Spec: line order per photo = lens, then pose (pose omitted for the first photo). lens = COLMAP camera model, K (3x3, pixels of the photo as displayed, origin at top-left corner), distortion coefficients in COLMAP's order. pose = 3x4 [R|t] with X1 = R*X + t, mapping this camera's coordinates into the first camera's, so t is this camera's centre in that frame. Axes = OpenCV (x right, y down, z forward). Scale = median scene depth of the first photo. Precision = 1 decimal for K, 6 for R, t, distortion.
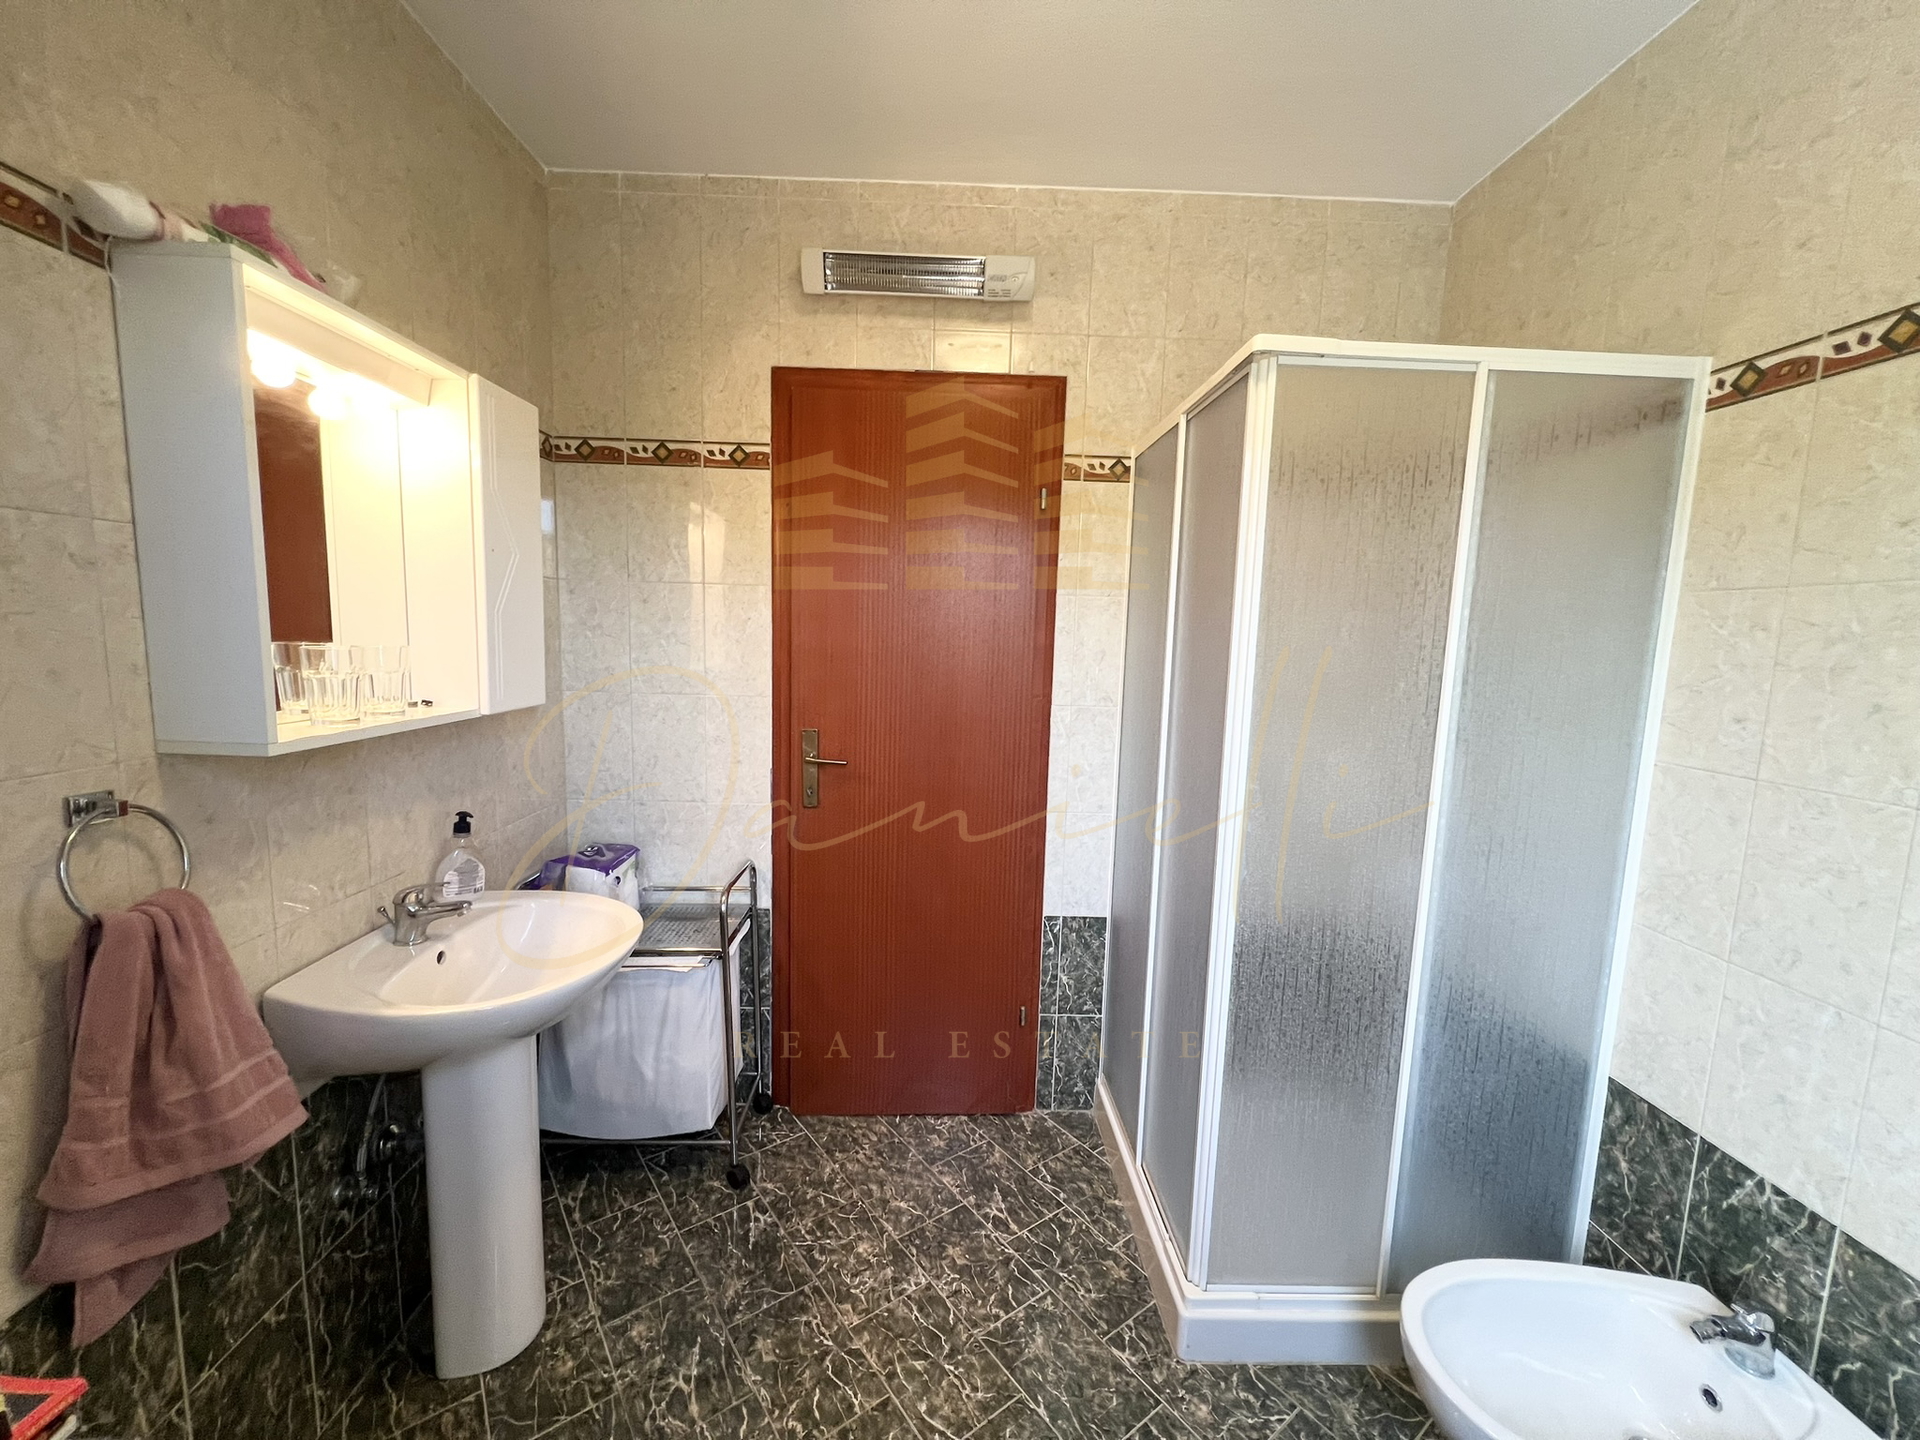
lens RADIAL K [[764.9, 0, 954.2], [0, 764.9, 721.7], [0, 0, 1]] dist [-0.001152, 0.000003]
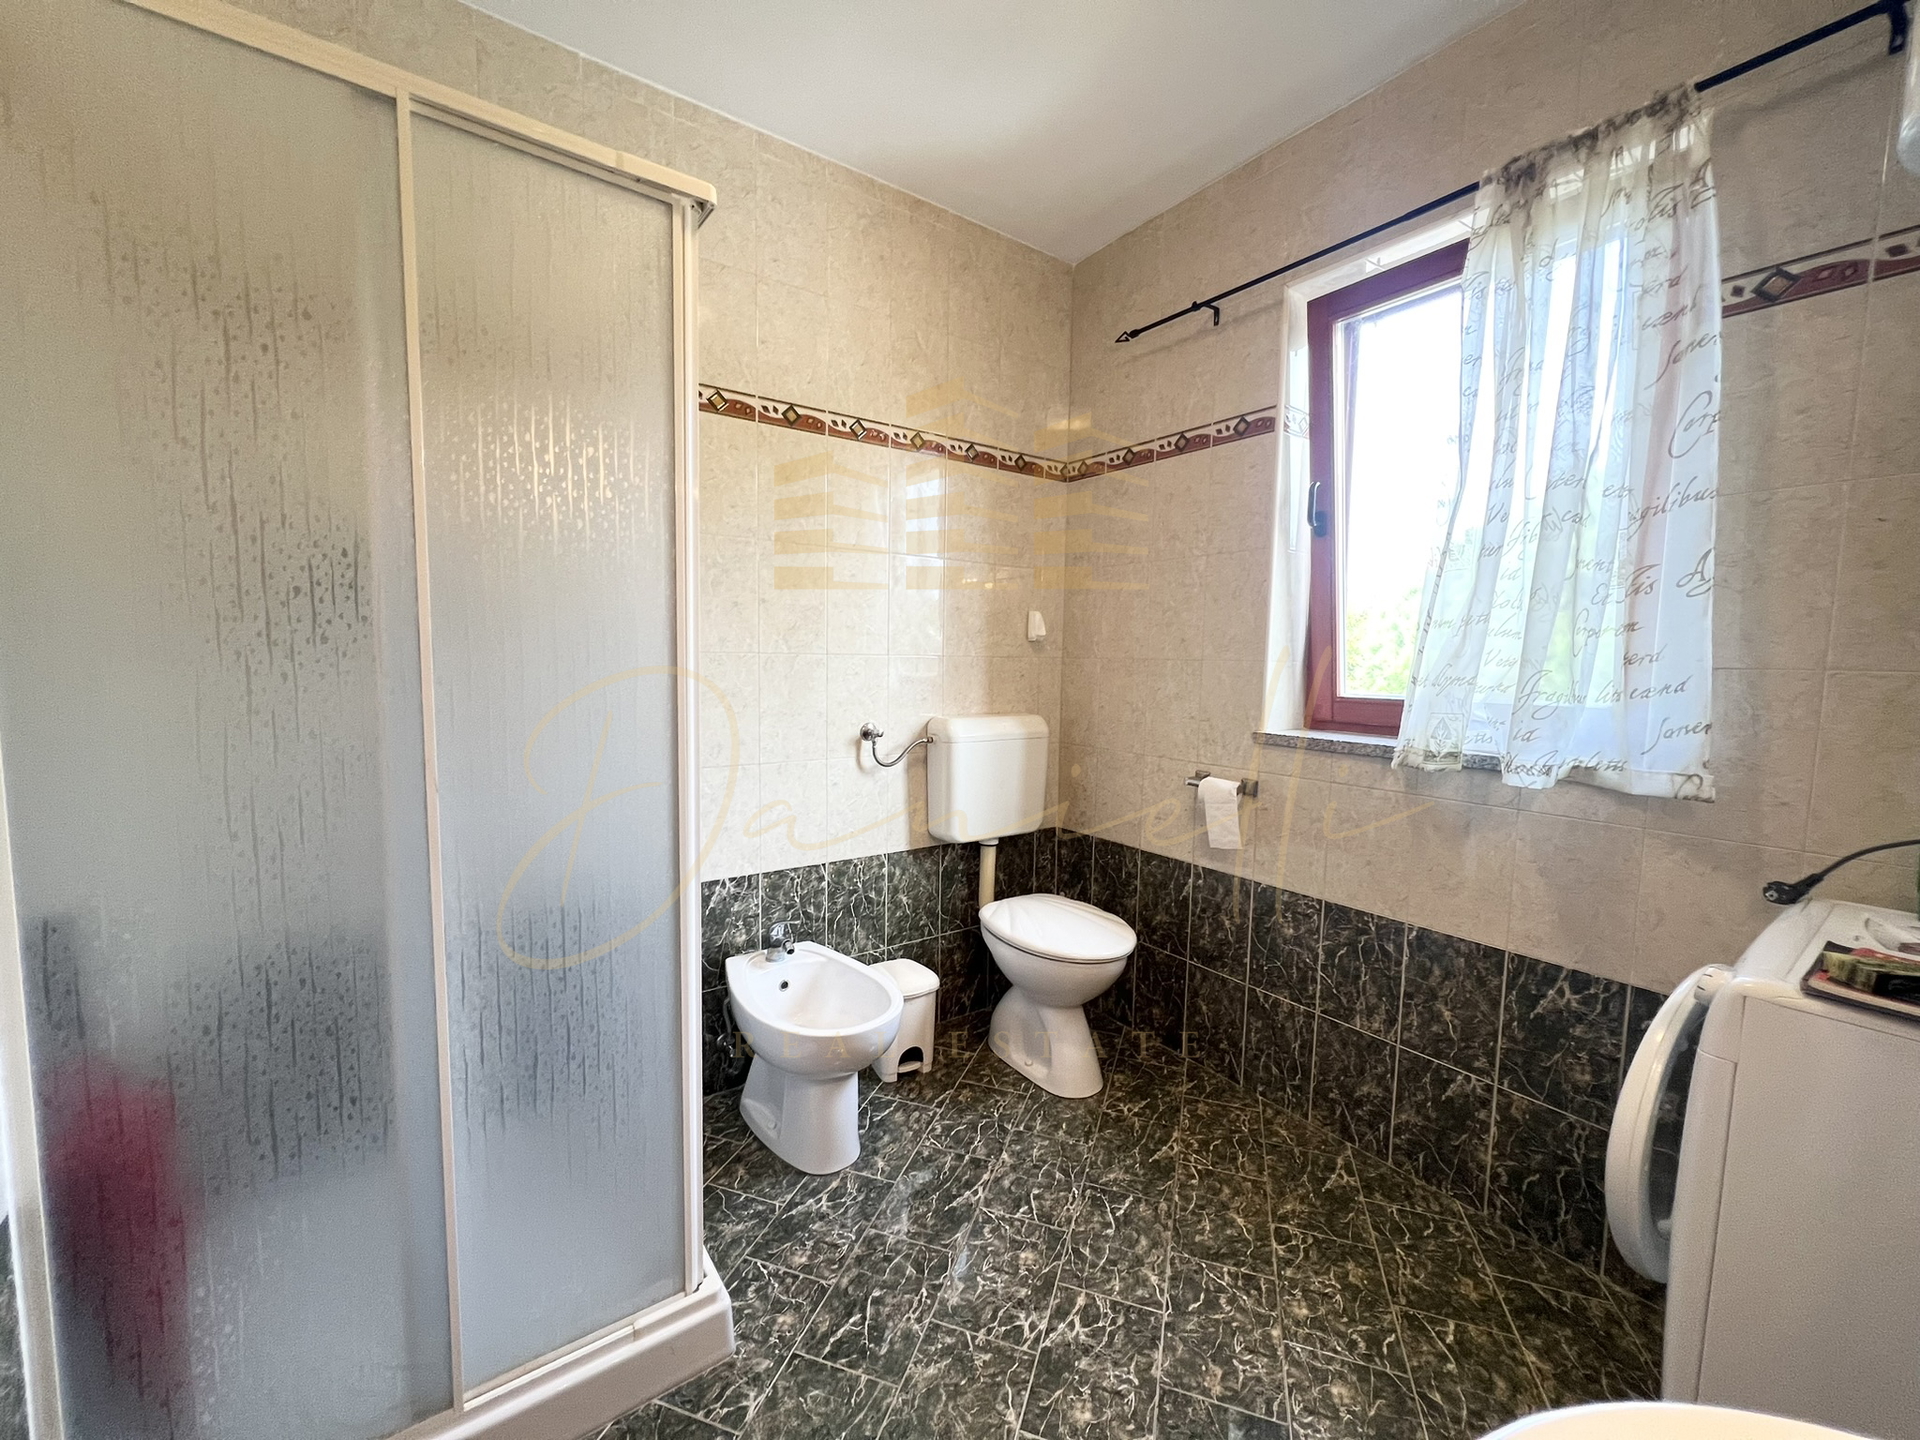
lens RADIAL K [[764.9, 0, 954.2], [0, 764.9, 721.7], [0, 0, 1]] dist [-0.001152, 0.000003]
pose [[-0.562684, -0.113393, 0.818858, -0.527287], [0.062556, 0.981867, 0.178952, -0.027431], [-0.824302, 0.151918, -0.545388, 1.244826]]
